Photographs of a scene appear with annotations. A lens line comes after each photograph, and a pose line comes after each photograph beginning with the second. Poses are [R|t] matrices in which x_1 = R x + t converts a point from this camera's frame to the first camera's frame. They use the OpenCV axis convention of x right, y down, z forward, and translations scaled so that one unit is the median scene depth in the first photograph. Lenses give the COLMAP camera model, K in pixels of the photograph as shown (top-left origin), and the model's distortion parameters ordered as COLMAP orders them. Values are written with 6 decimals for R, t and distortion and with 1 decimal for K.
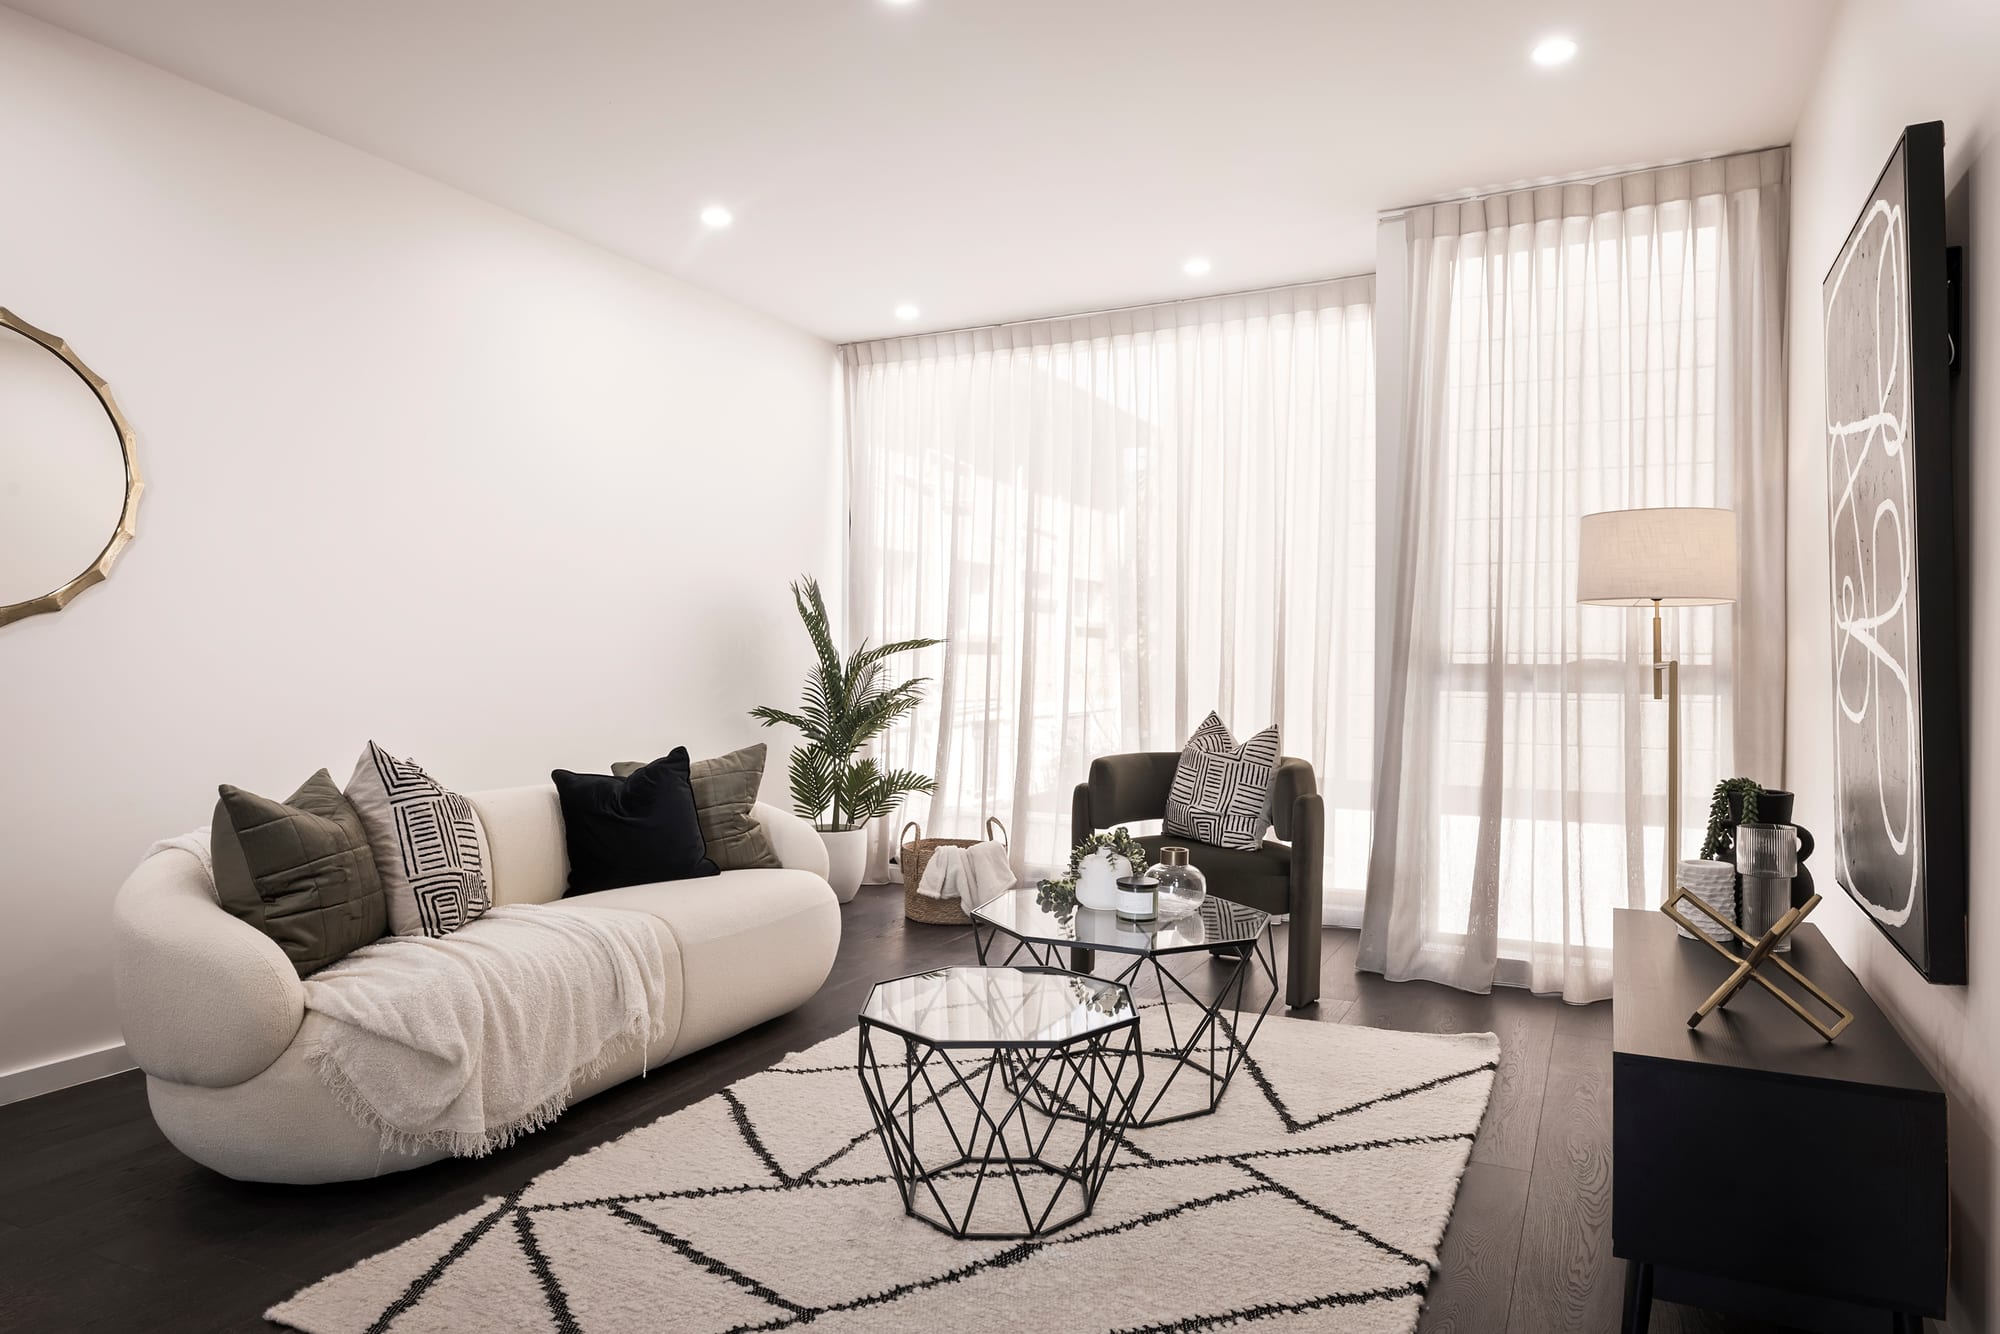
lens RADIAL K [[1262.2, 0, 1000.0], [0, 1262.2, 667.0], [0, 0, 1]] dist [-0.004681, -0.000688]
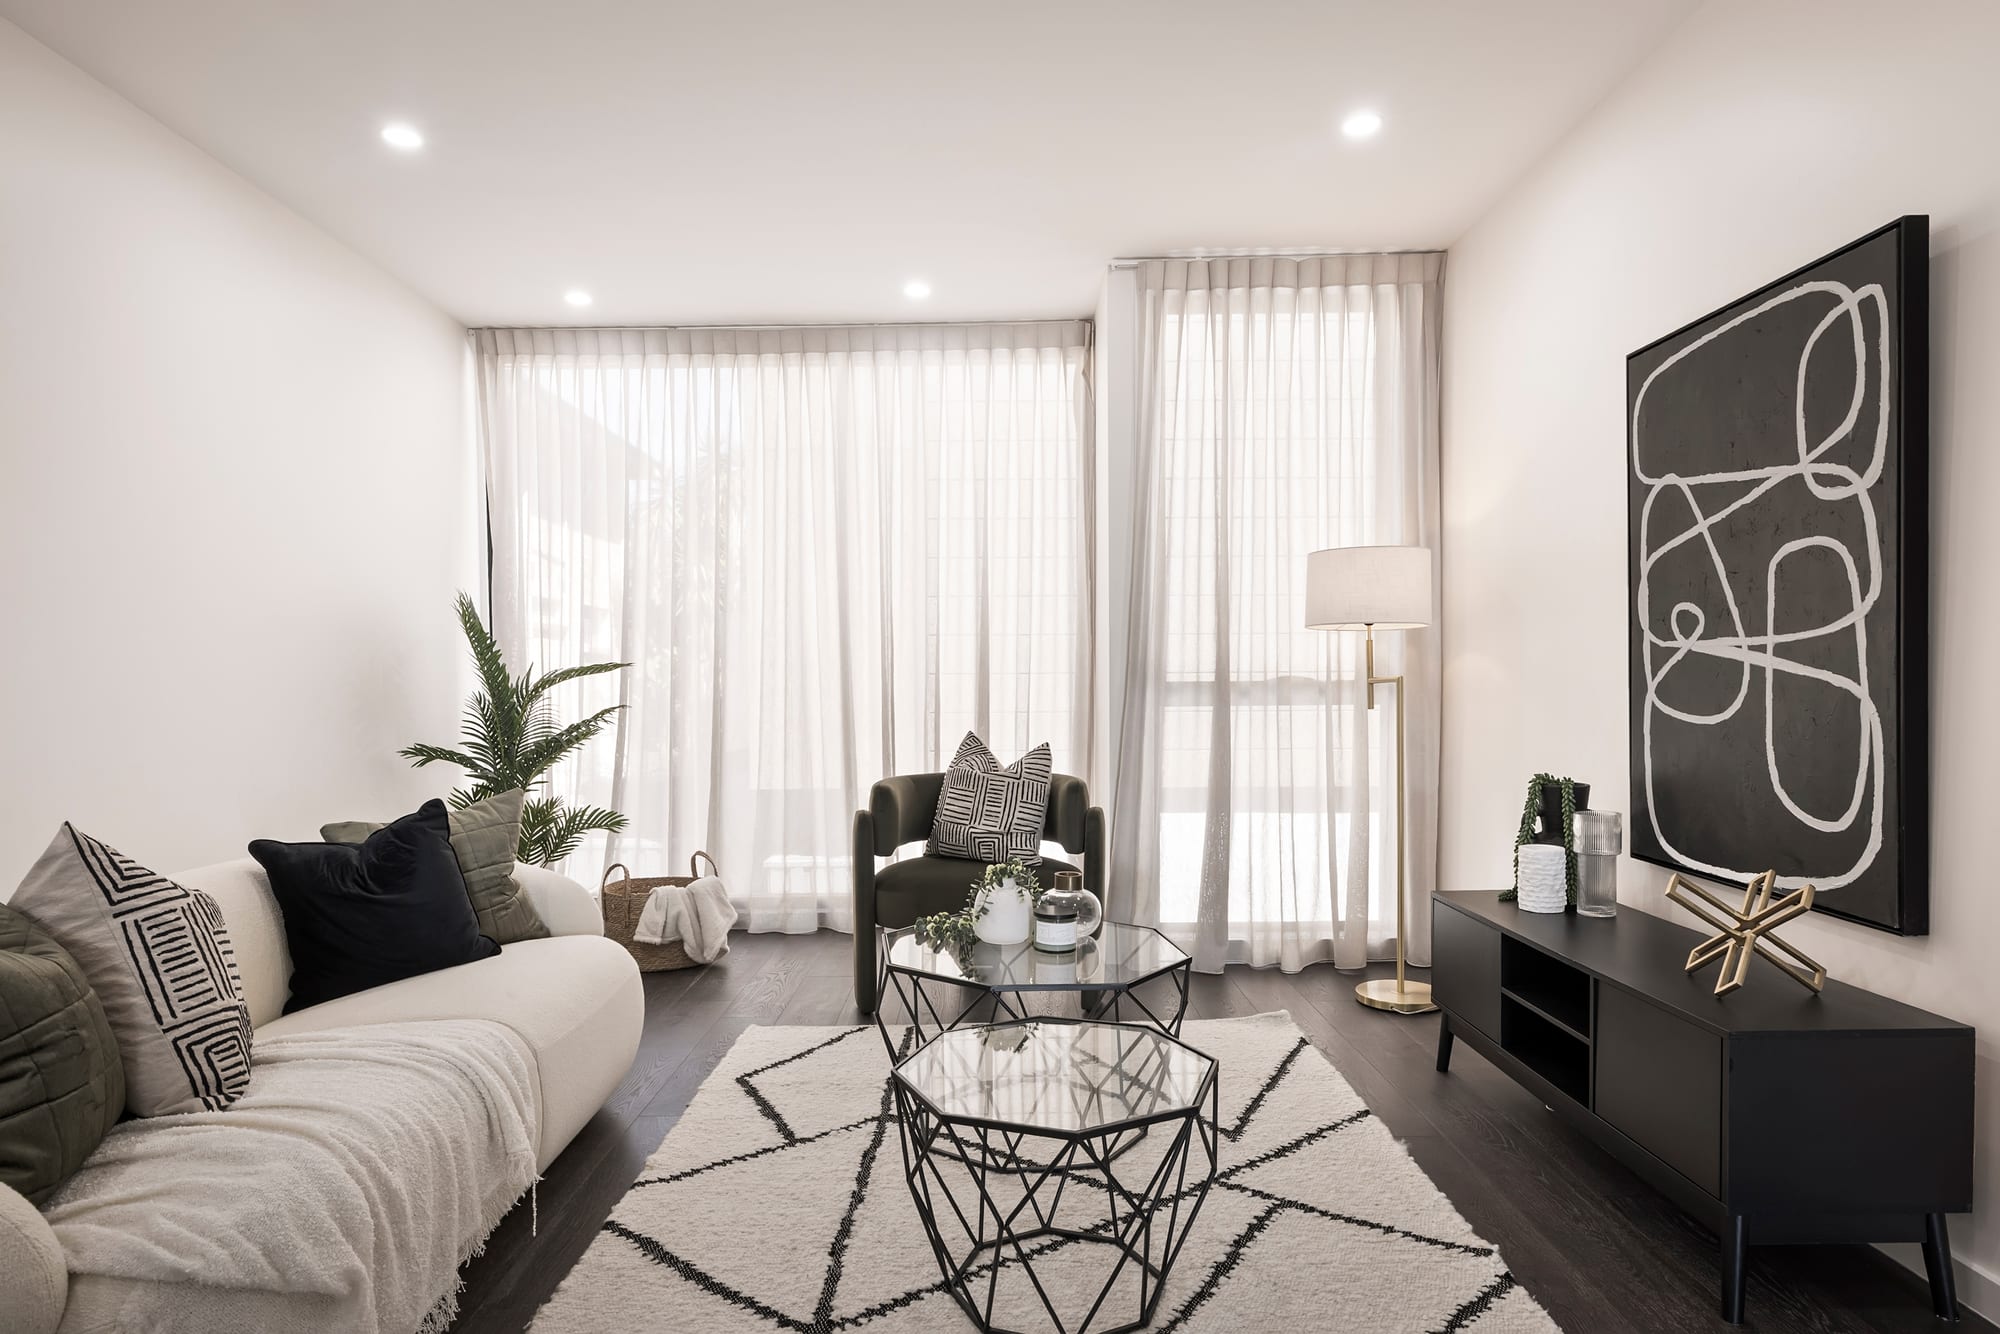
lens RADIAL K [[1117.6, 0, 999.6], [0, 1117.6, 726.7], [0, 0, 1]] dist [-0.002390, 0.000231]
pose [[0.891998, -0.031731, 0.450924, -0.248805], [0.016537, 0.999156, 0.037597, -0.003012], [-0.451736, -0.026080, 0.891770, 0.211042]]
